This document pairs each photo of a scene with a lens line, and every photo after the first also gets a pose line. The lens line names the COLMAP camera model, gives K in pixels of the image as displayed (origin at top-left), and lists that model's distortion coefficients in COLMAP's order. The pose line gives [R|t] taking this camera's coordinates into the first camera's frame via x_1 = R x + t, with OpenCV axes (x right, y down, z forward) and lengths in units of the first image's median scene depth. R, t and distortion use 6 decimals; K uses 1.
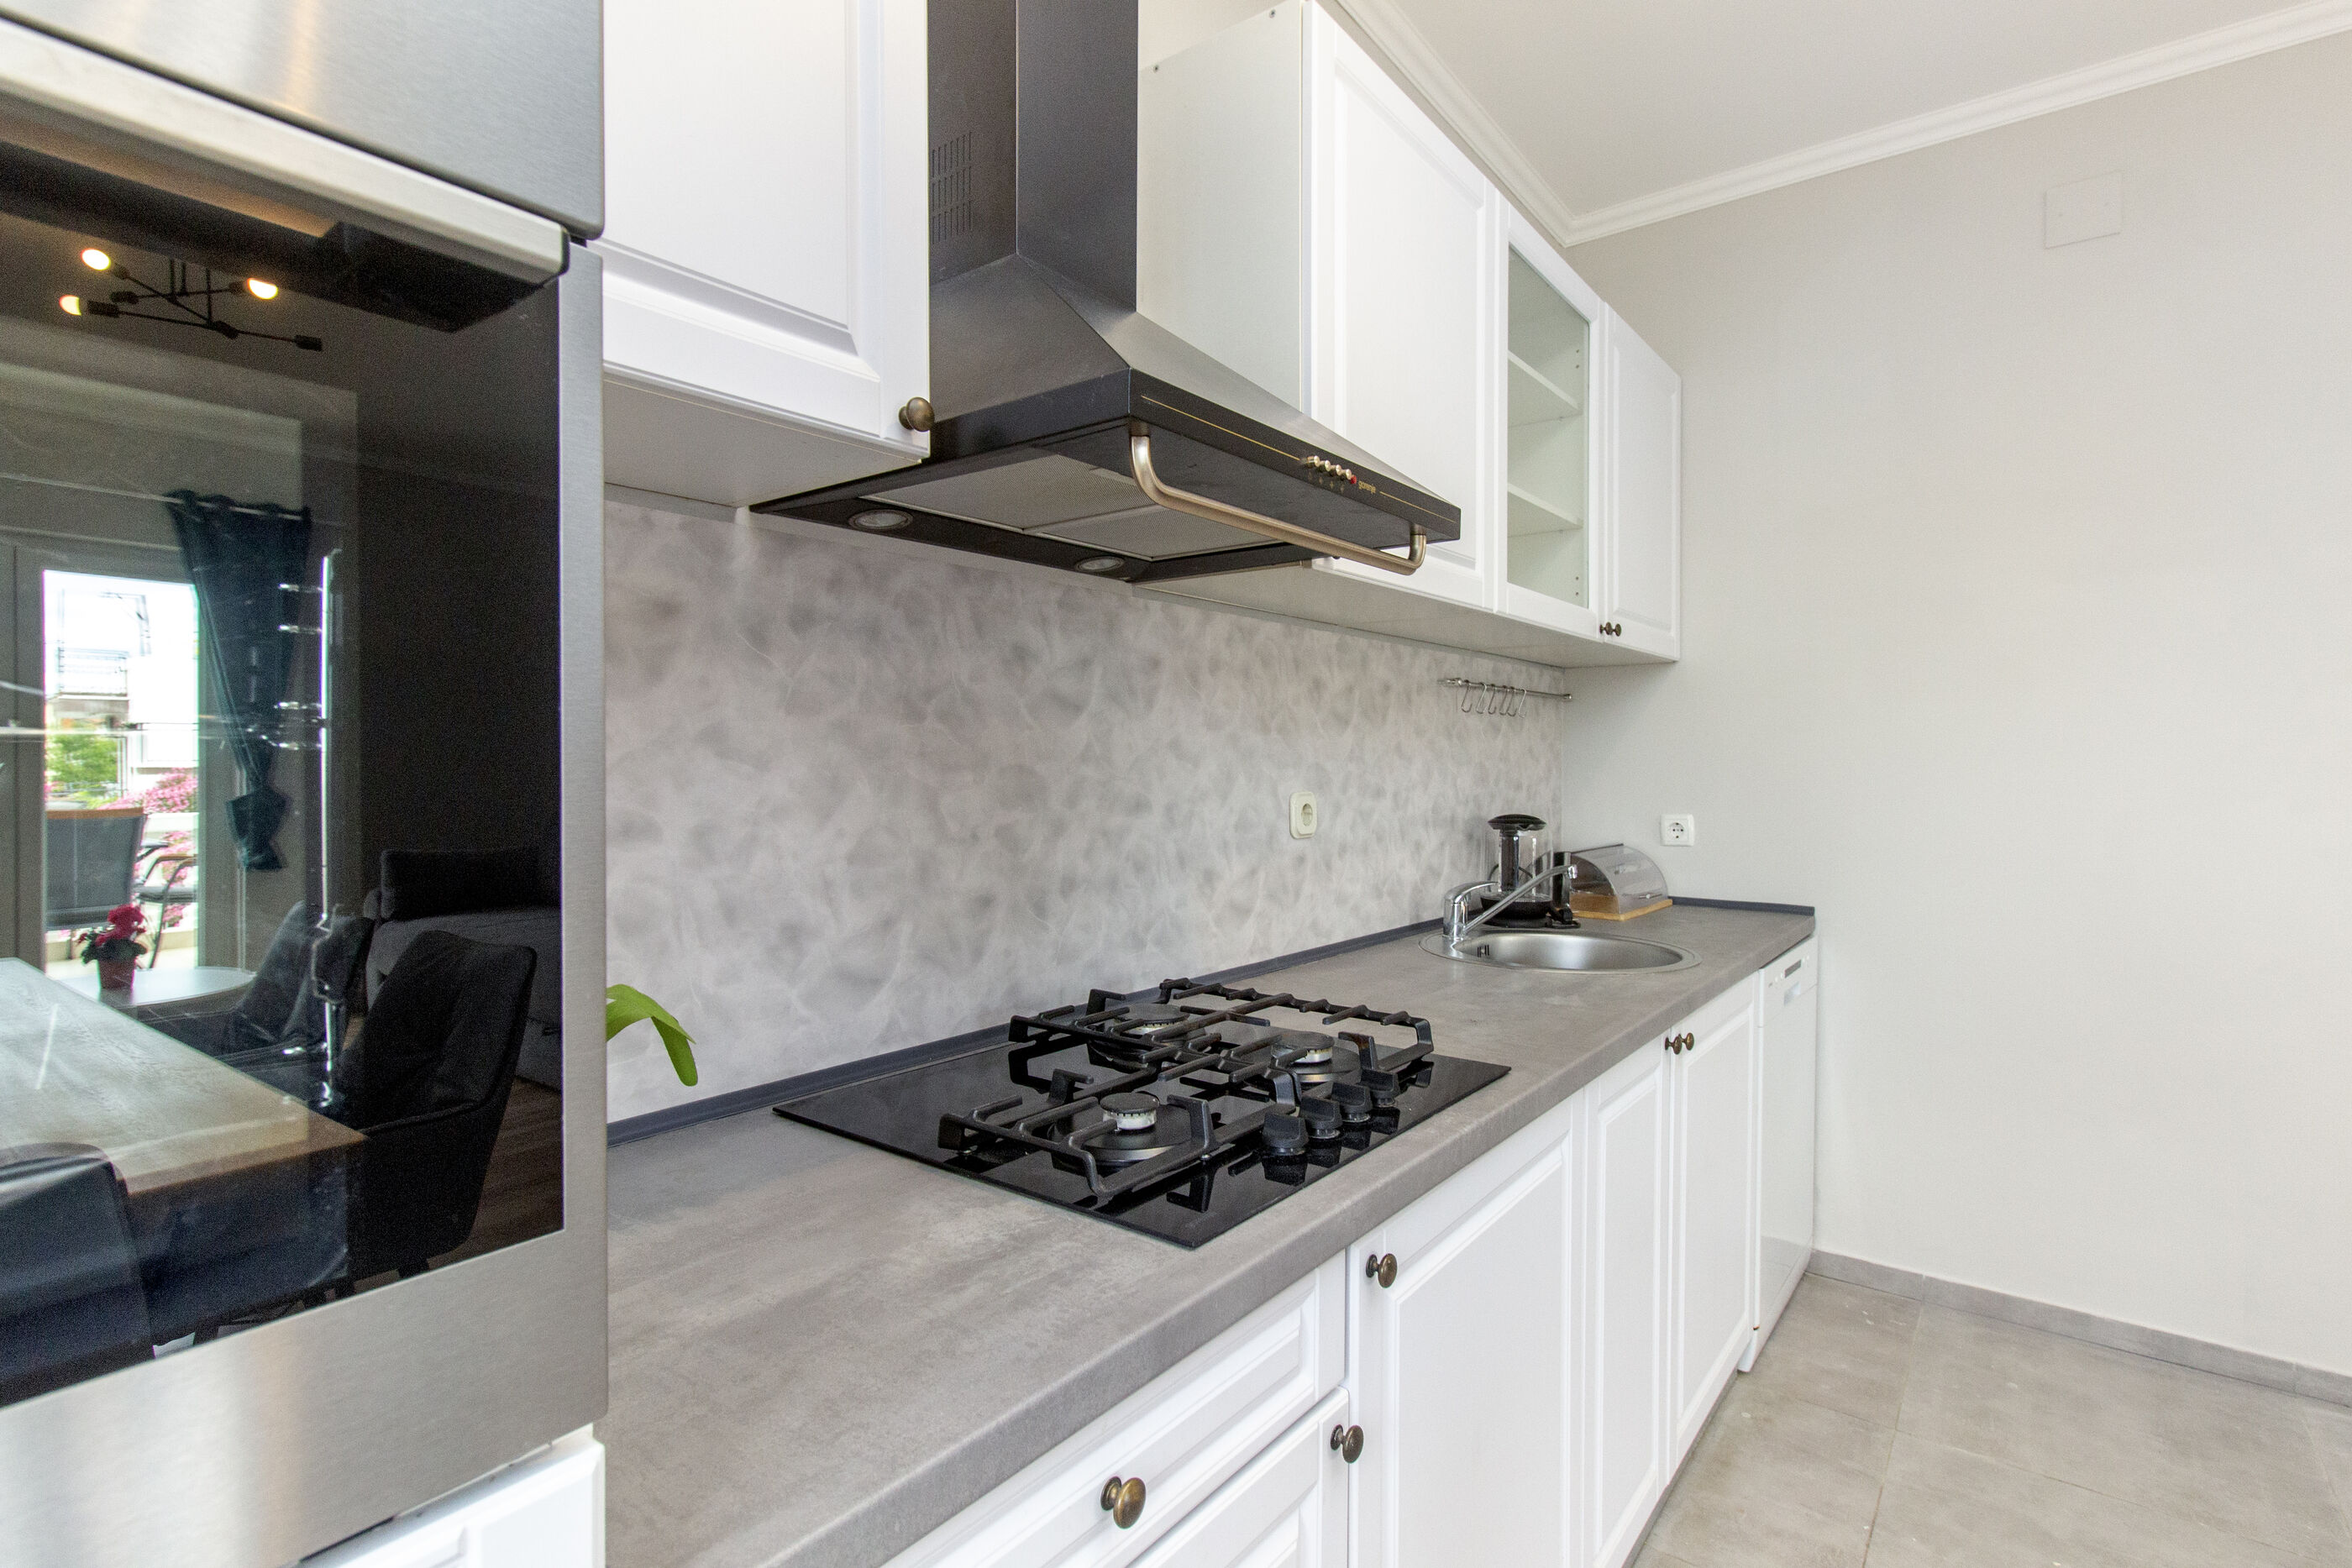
lens RADIAL K [[1173.9, 0, 1215.1], [0, 1173.9, 773.1], [0, 0, 1]] dist [0.002868, 0.000235]
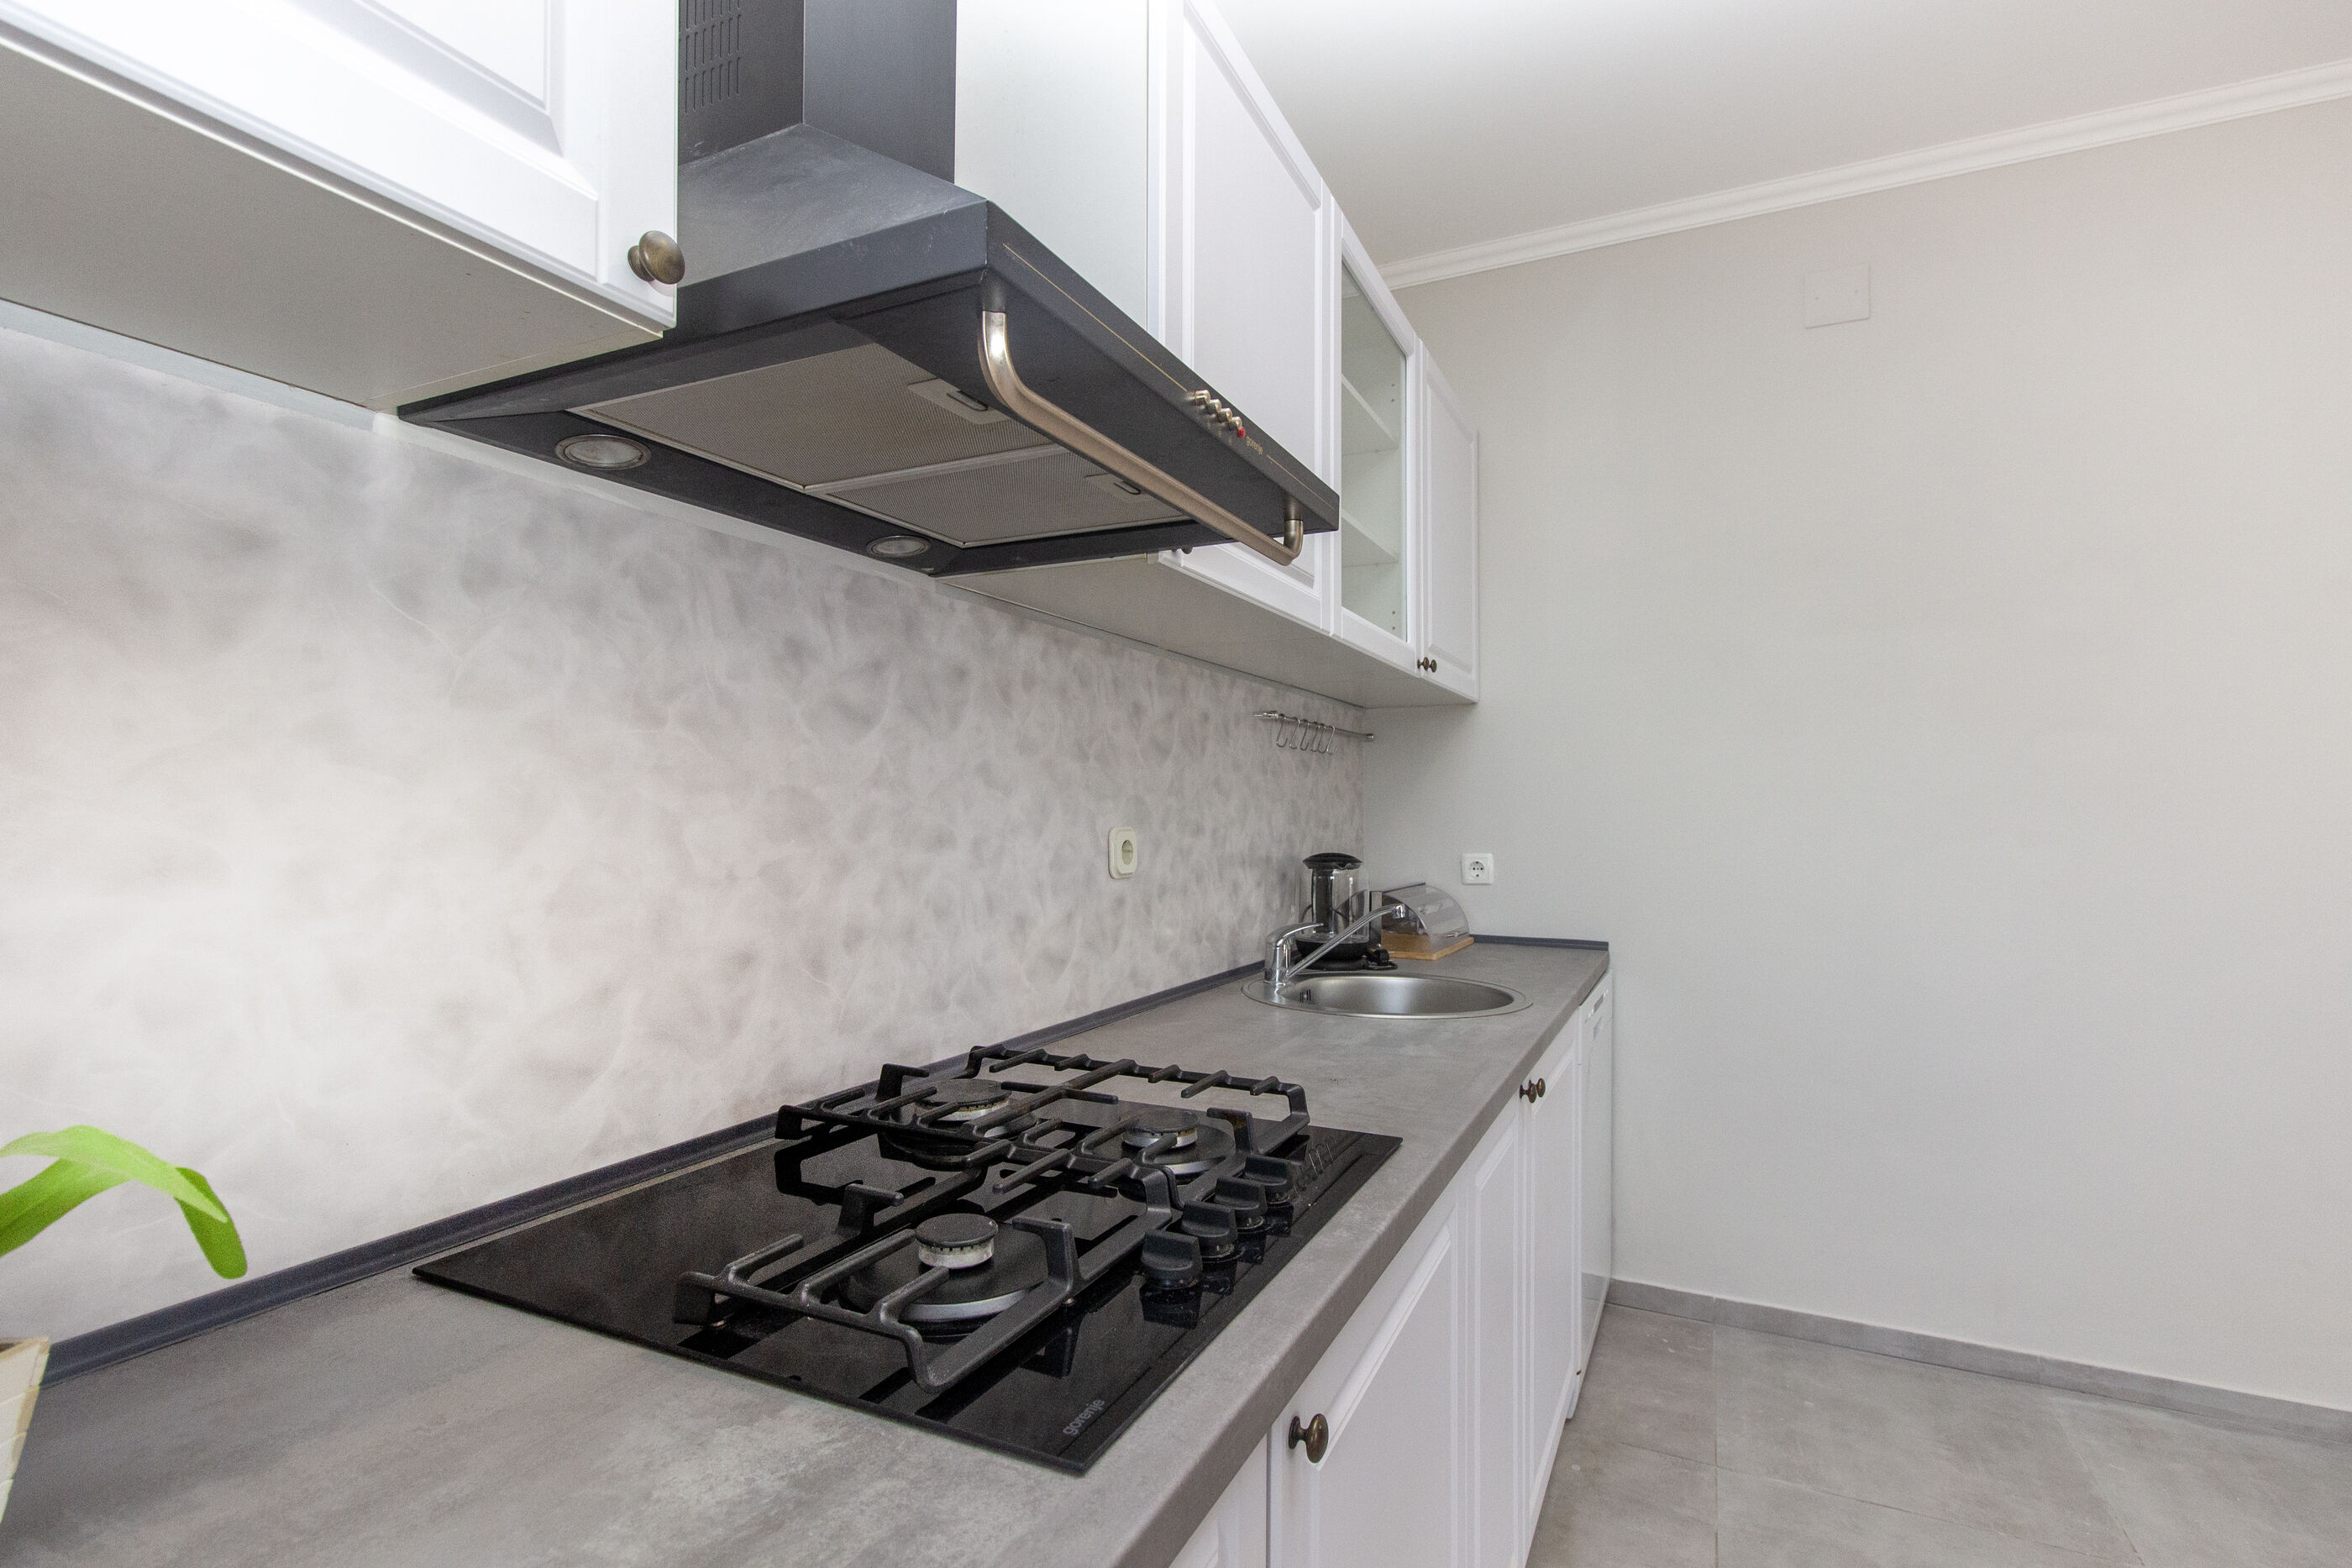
lens RADIAL K [[1173.9, 0, 1274.7], [0, 1173.9, 786.1], [0, 0, 1]] dist [0.002868, 0.000235]
pose [[0.972420, 0.009300, 0.233052, -0.031958], [-0.003144, 0.999637, -0.026770, 0.012216], [-0.233216, 0.025299, 0.972096, 0.136268]]
